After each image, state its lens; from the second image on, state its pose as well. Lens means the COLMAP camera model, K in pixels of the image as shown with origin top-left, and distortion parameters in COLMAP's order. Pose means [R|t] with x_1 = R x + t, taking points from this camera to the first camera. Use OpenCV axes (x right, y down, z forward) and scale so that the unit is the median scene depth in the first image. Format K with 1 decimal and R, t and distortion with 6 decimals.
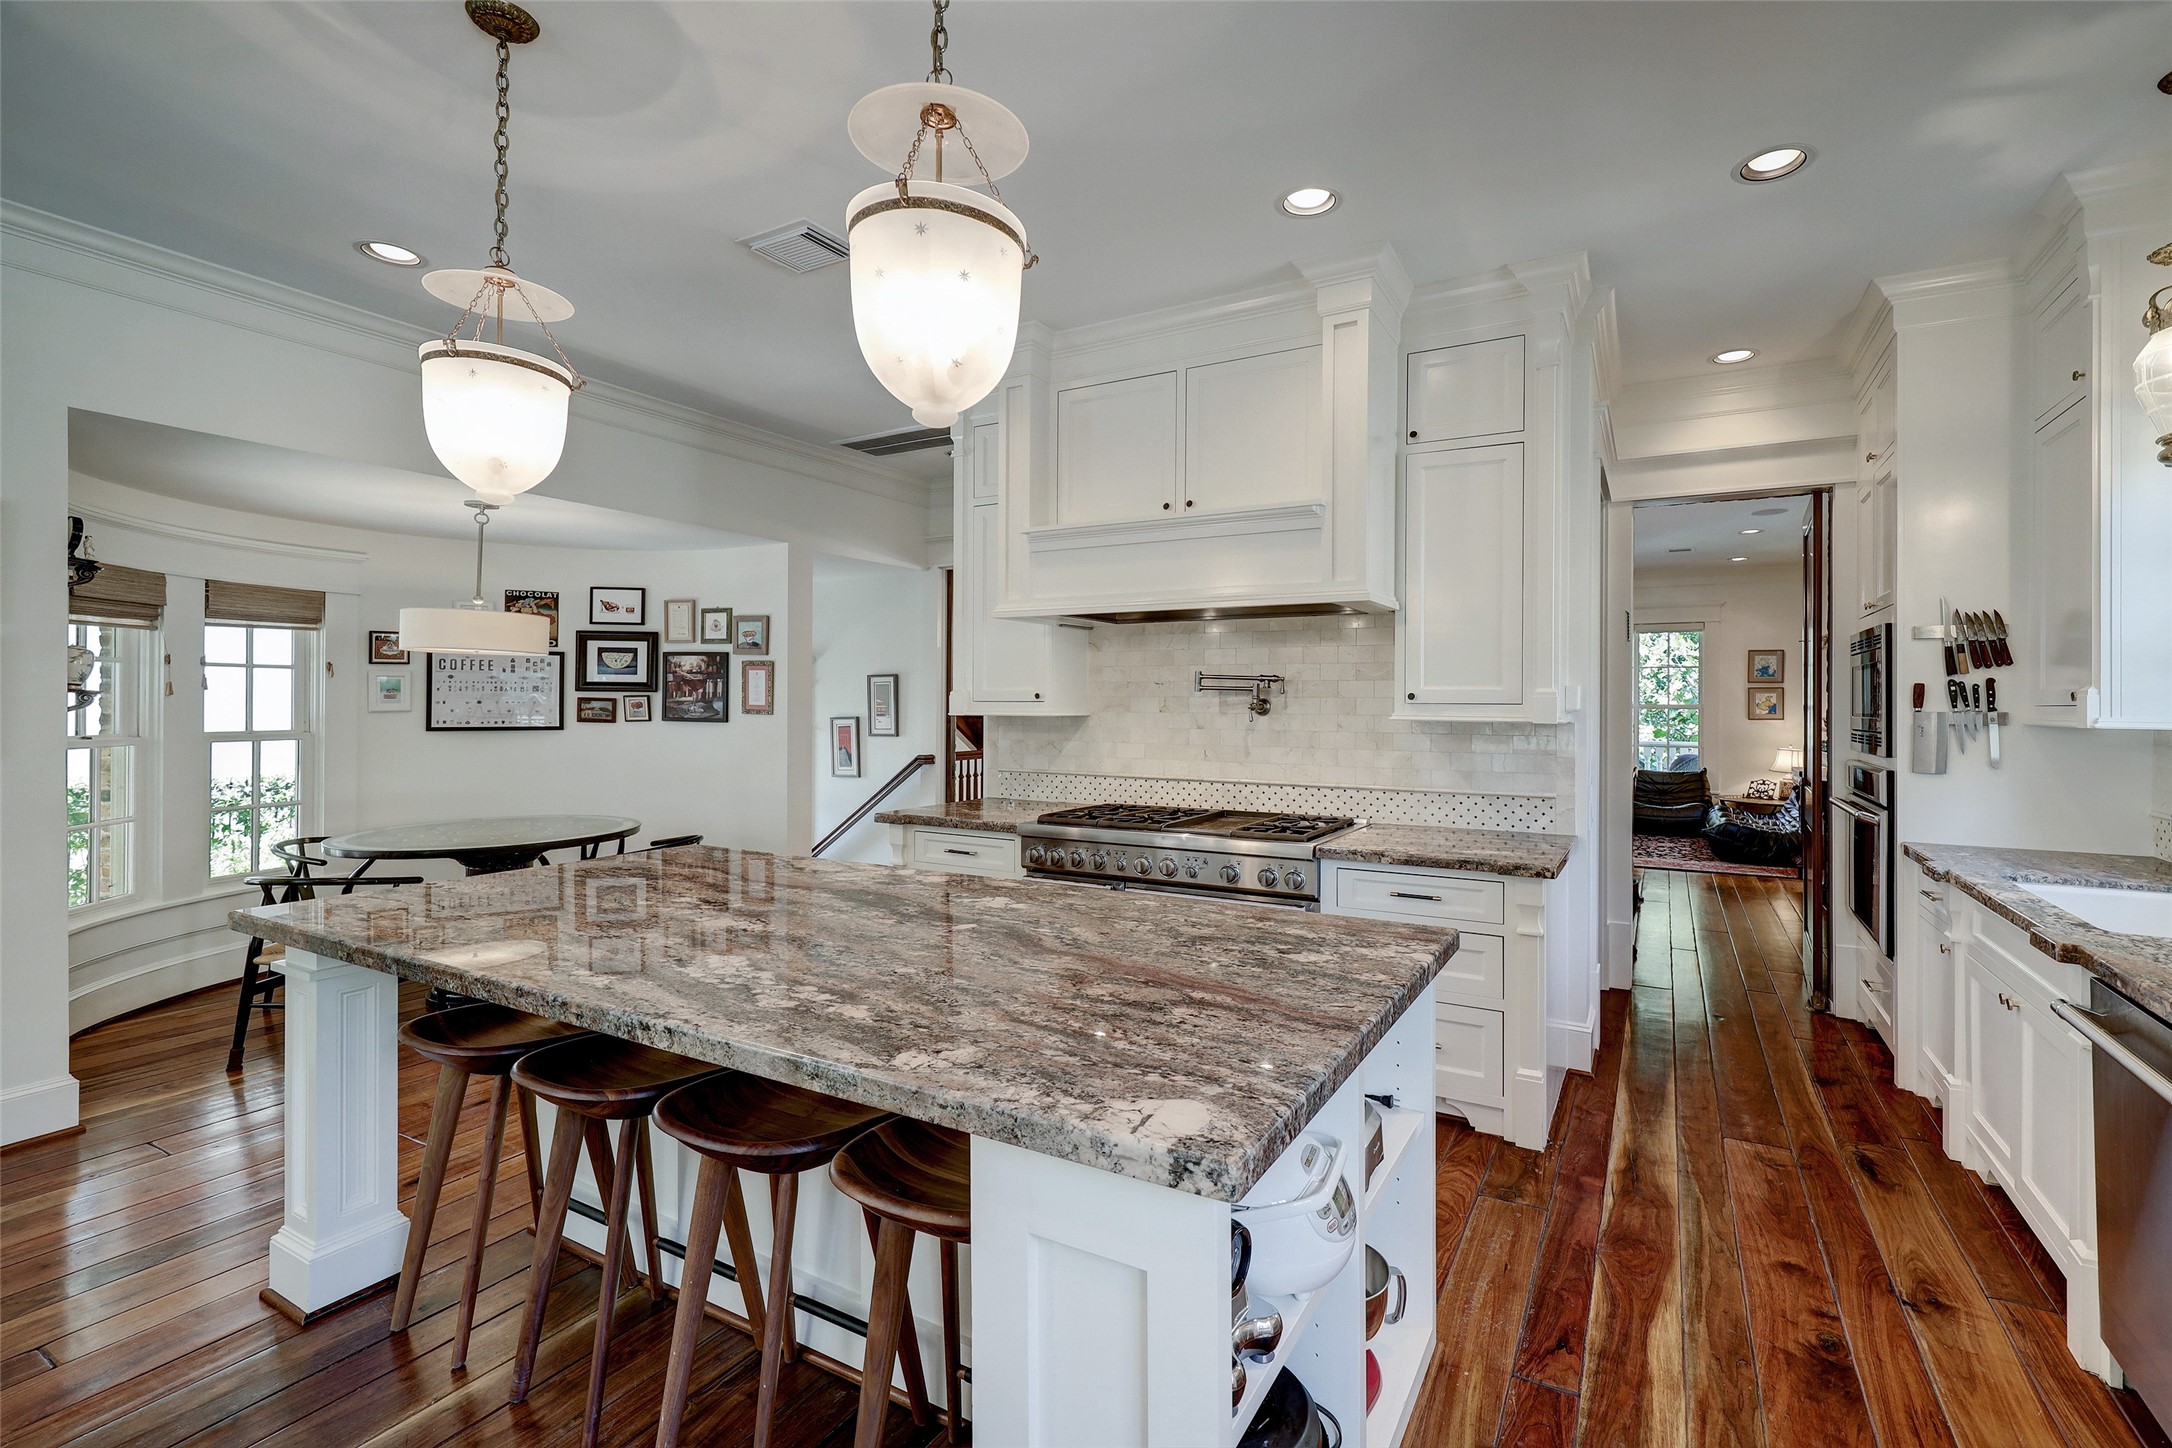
lens RADIAL K [[865.7, 0, 1193.0], [0, 865.7, 706.3], [0, 0, 1]] dist [0.000328, -0.000241]
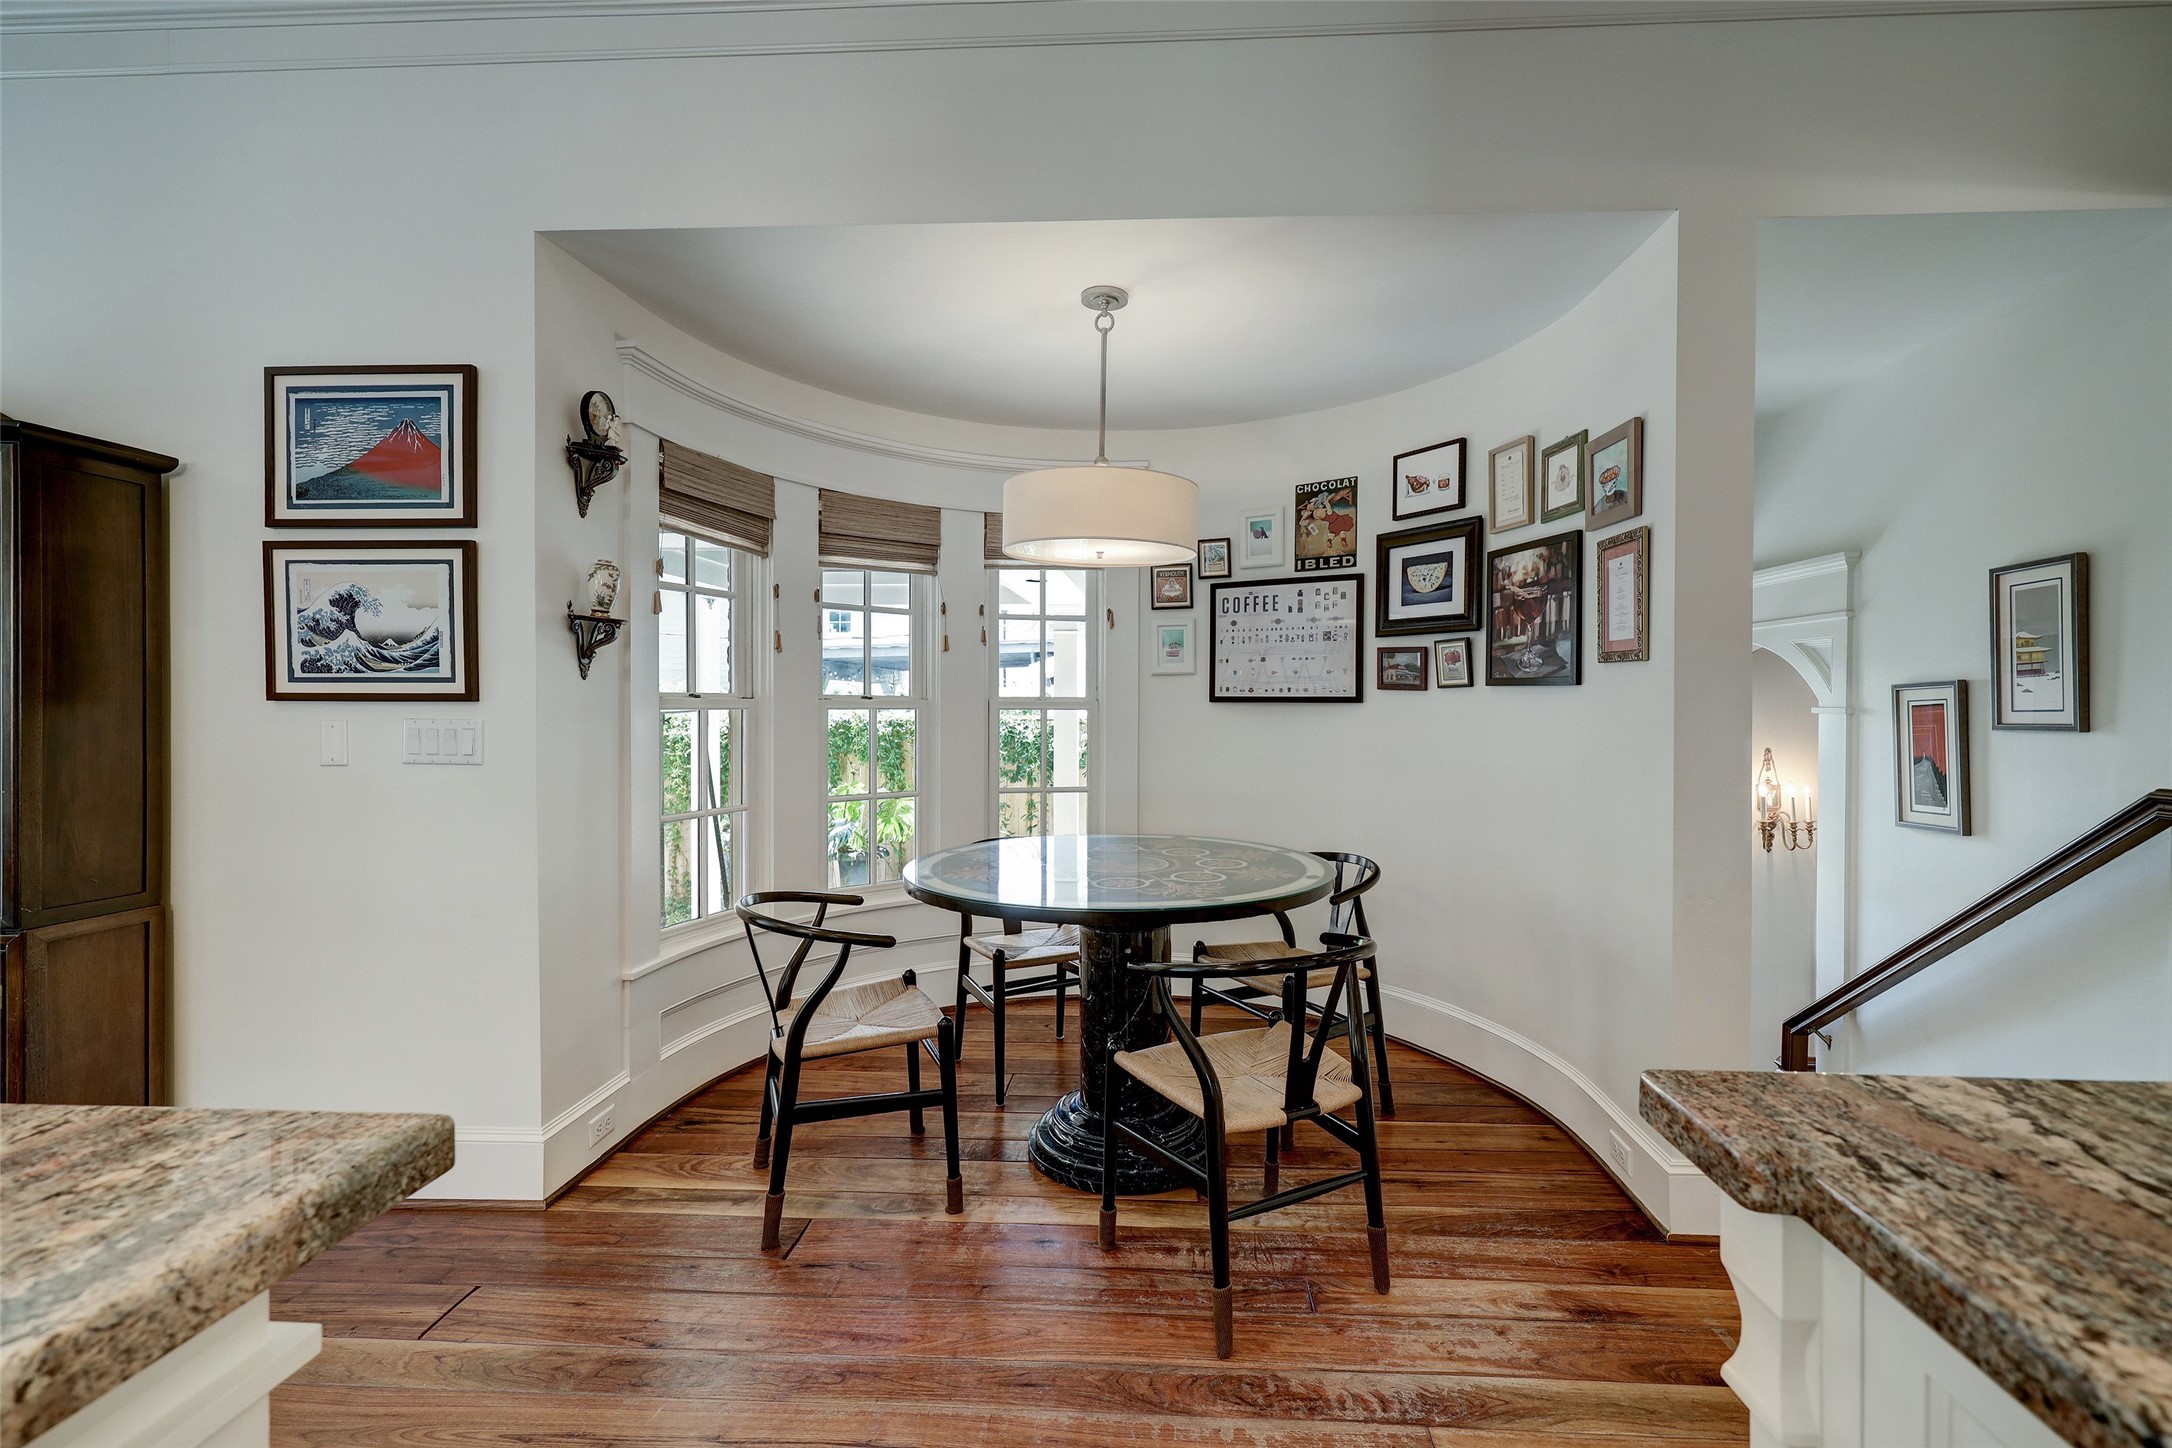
lens RADIAL K [[924.2, 0, 1243.6], [0, 924.2, 720.0], [0, 0, 1]] dist [-0.000279, -0.000146]
pose [[0.408500, 0.006891, -0.912732, -0.189294], [-0.003560, 0.999976, 0.005956, 0.039409], [0.912751, 0.000816, 0.408515, 0.728112]]
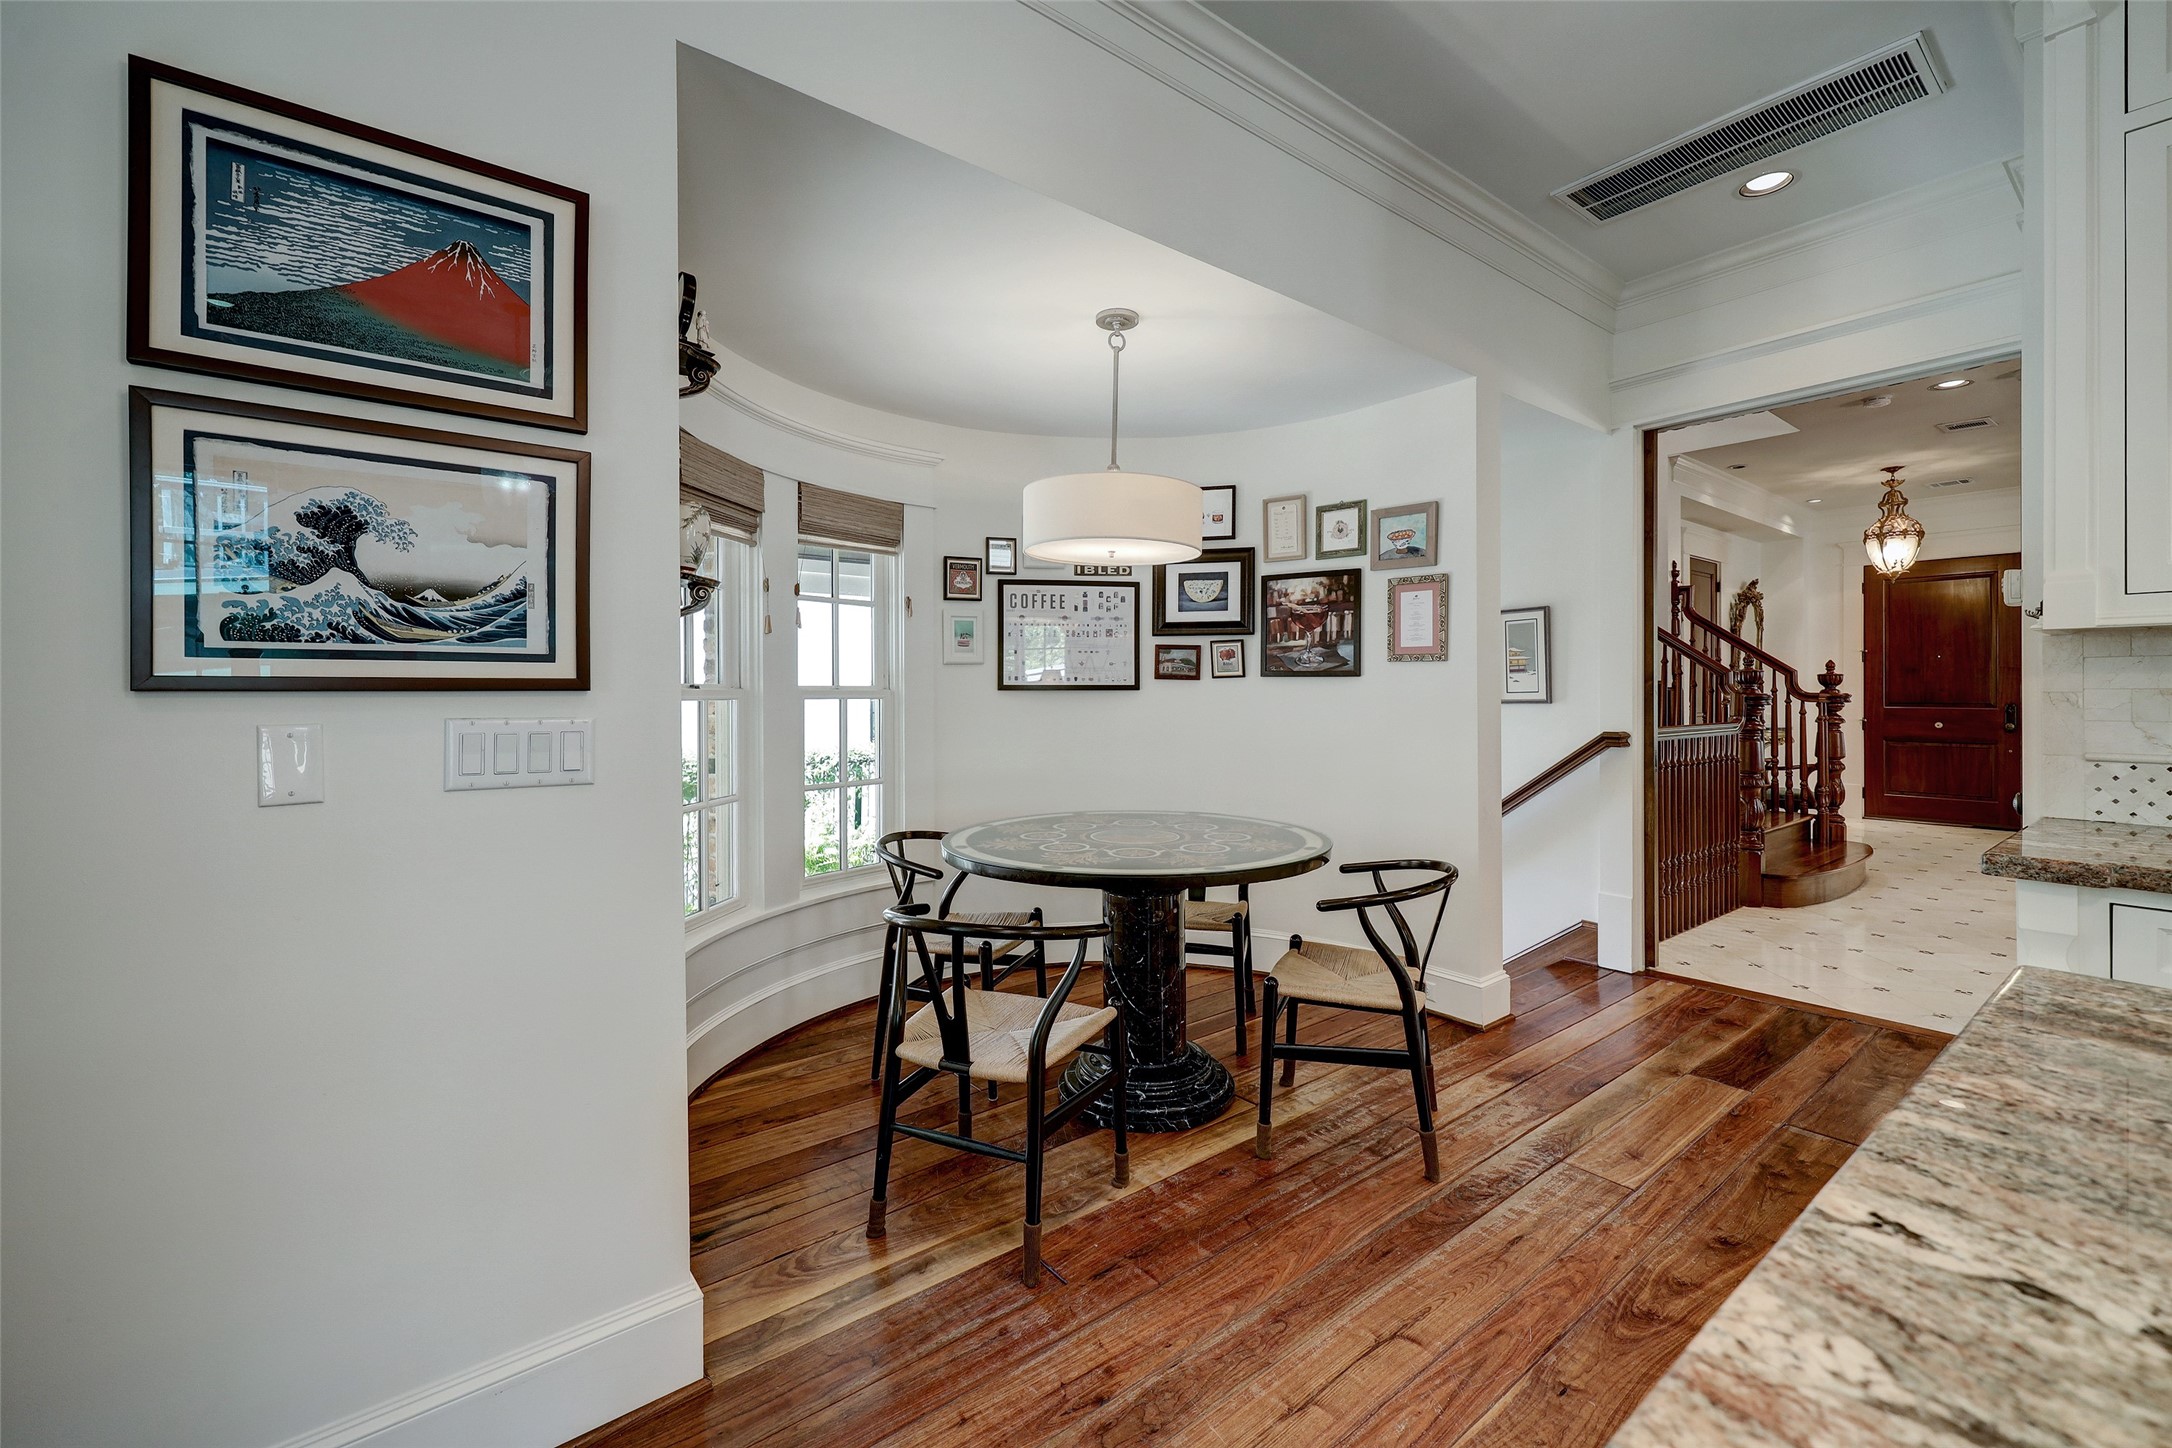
lens RADIAL K [[855.4, 0, 1078.0], [0, 855.4, 701.8], [0, 0, 1]] dist [0.001344, 0.000005]
pose [[0.891766, -0.009054, -0.452406, -0.495524], [0.010547, 0.999944, 0.000777, 0.039592], [0.452374, -0.005465, 0.891812, 0.374877]]
